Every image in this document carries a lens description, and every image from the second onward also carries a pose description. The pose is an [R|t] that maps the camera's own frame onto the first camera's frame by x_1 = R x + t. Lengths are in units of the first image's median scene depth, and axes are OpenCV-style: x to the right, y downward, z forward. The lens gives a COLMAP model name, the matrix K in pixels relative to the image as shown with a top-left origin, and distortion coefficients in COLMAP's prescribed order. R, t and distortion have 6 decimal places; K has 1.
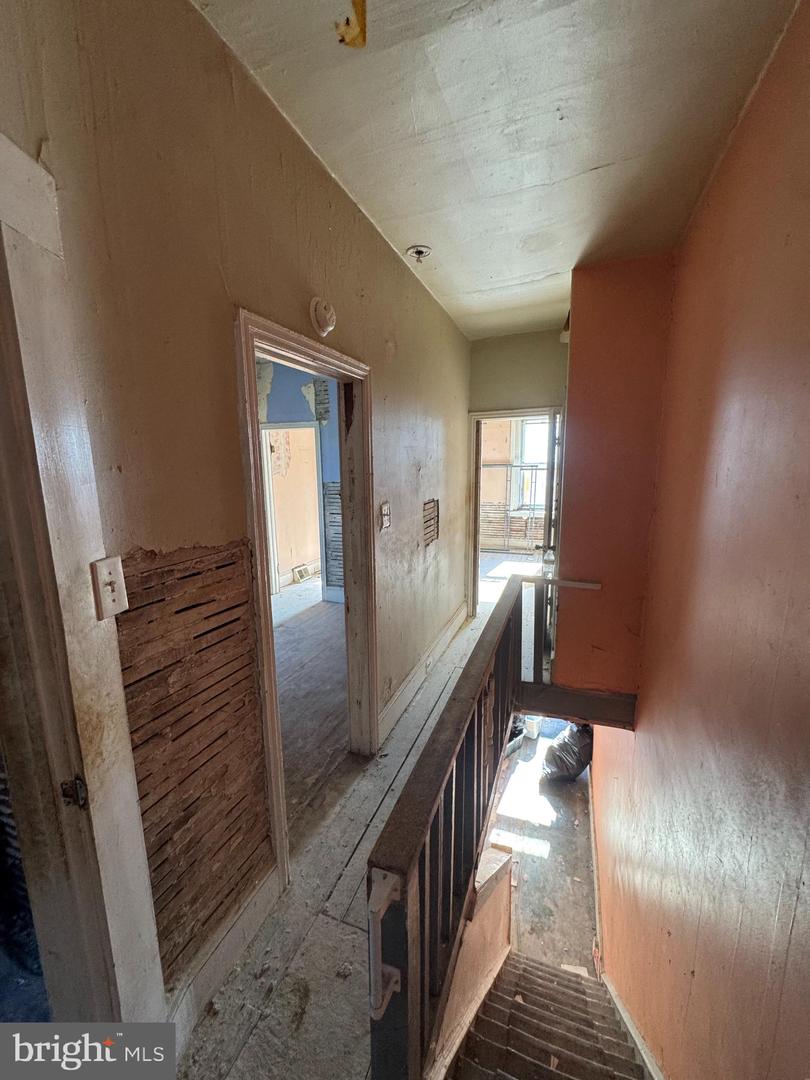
lens RADIAL K [[430.6, 0, 403.3], [0, 430.6, 539.4], [0, 0, 1]] dist [-0.005604, 0.000513]
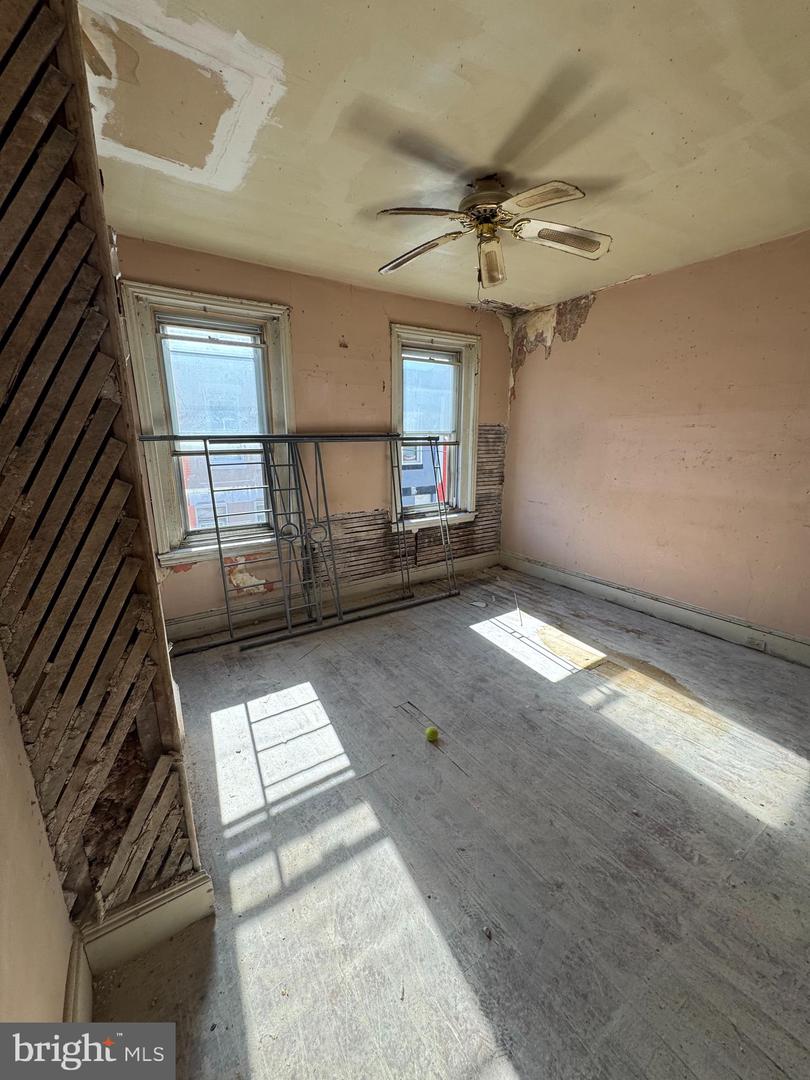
lens RADIAL K [[430.6, 0, 403.2], [0, 430.6, 539.2], [0, 0, 1]] dist [-0.005604, 0.000513]
pose [[0.576808, -0.181685, 0.796419, -0.272462], [0.139975, 0.982515, 0.122762, -0.168317], [-0.804798, 0.040668, 0.592154, 1.019655]]
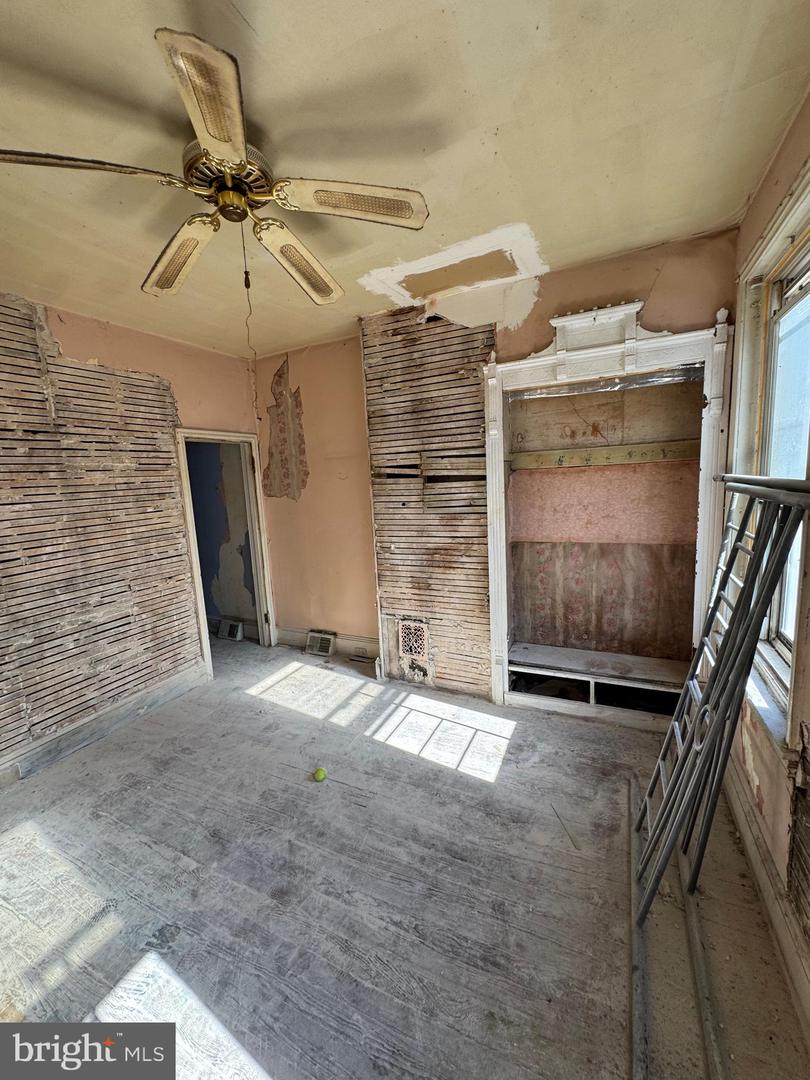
lens RADIAL K [[430.6, 0, 402.6], [0, 430.6, 539.1], [0, 0, 1]] dist [-0.005604, 0.000513]
pose [[-0.085168, 0.166387, -0.982376, 0.456877], [-0.122862, 0.976680, 0.176074, -0.251792], [0.988763, 0.135692, -0.062739, 1.344291]]
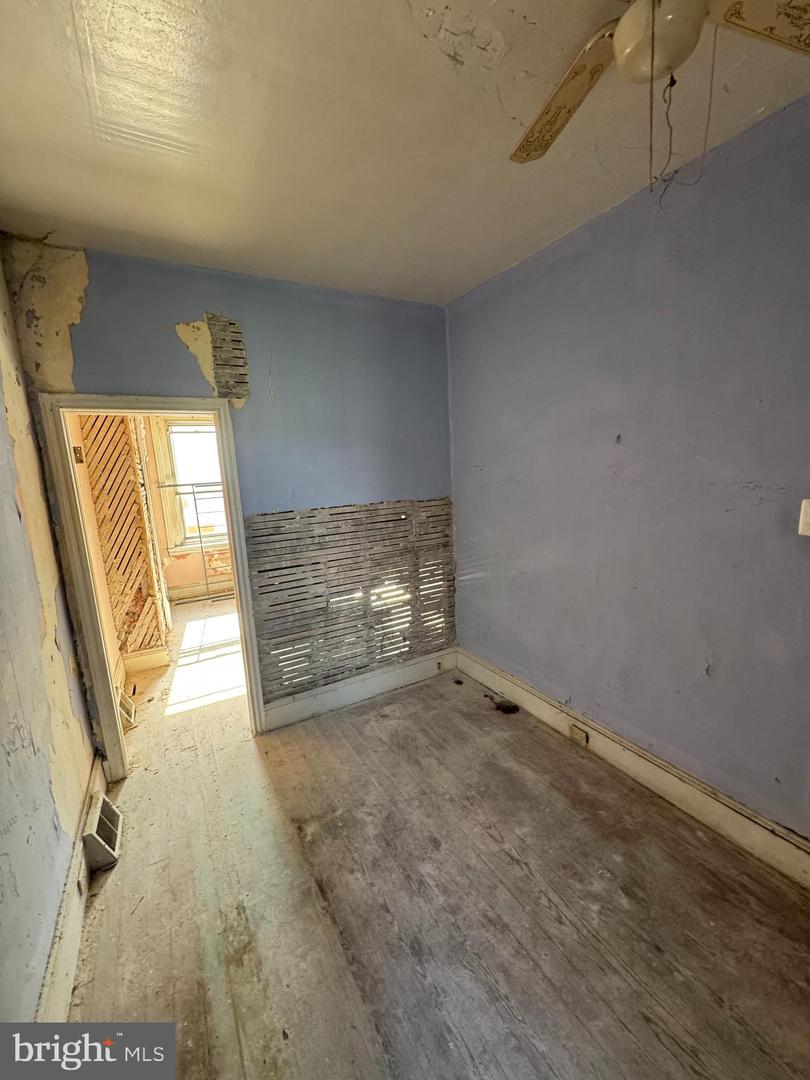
lens RADIAL K [[430.6, 0, 403.4], [0, 430.6, 540.2], [0, 0, 1]] dist [-0.005604, 0.000513]
pose [[0.638077, -0.149734, 0.755273, -0.436738], [0.176299, 0.983262, 0.045990, -0.088122], [-0.749517, 0.103809, 0.653795, 0.482658]]
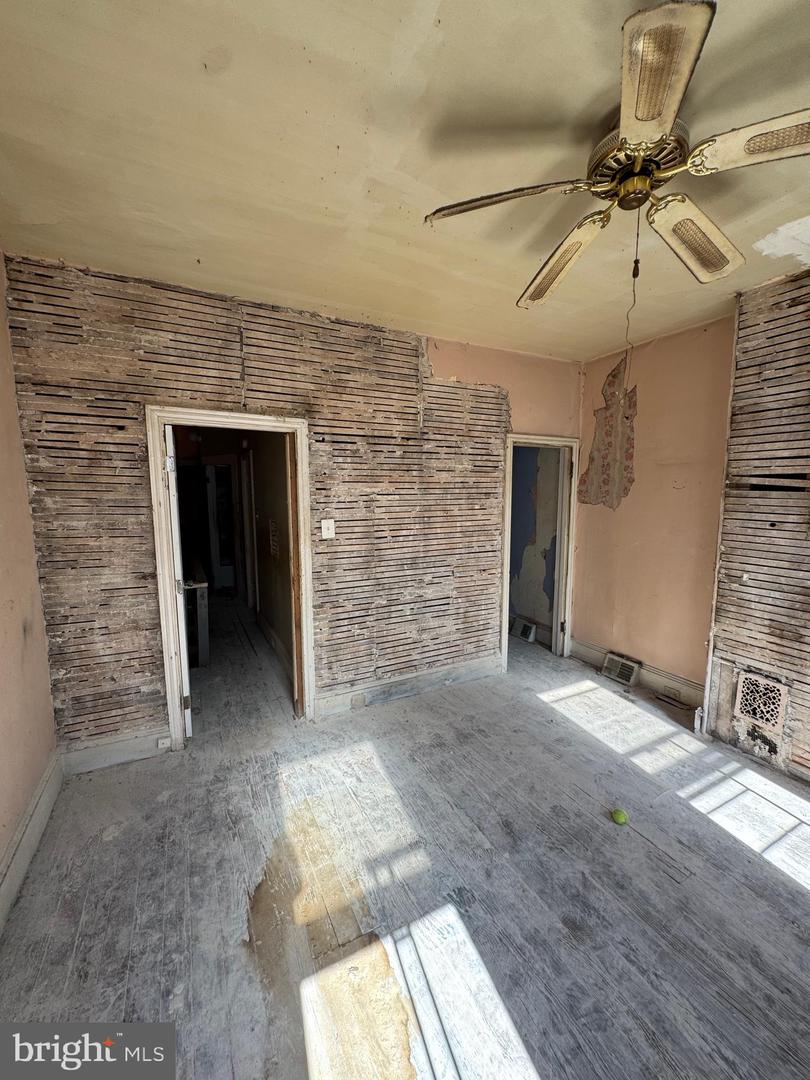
lens RADIAL K [[430.6, 0, 405.4], [0, 430.6, 538.9], [0, 0, 1]] dist [-0.005604, 0.000513]
pose [[-0.665494, 0.102490, -0.739334, 0.465398], [-0.118197, 0.963559, 0.239965, -0.242790], [0.736986, 0.247082, -0.629129, 1.303642]]
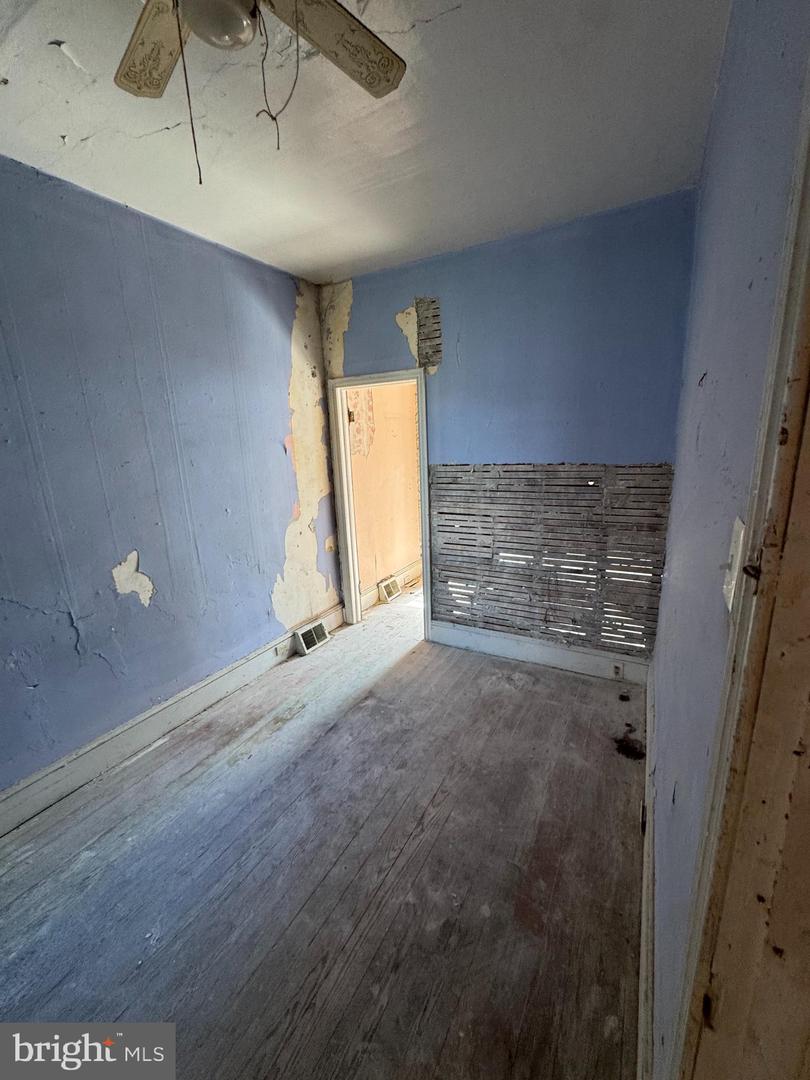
lens RADIAL K [[430.6, 0, 404.8], [0, 430.6, 539.3], [0, 0, 1]] dist [-0.005604, 0.000513]
pose [[0.989039, 0.006940, -0.147491, -0.118603], [0.001484, 0.998377, 0.056927, -0.054869], [0.147646, -0.056522, 0.987424, 0.329188]]
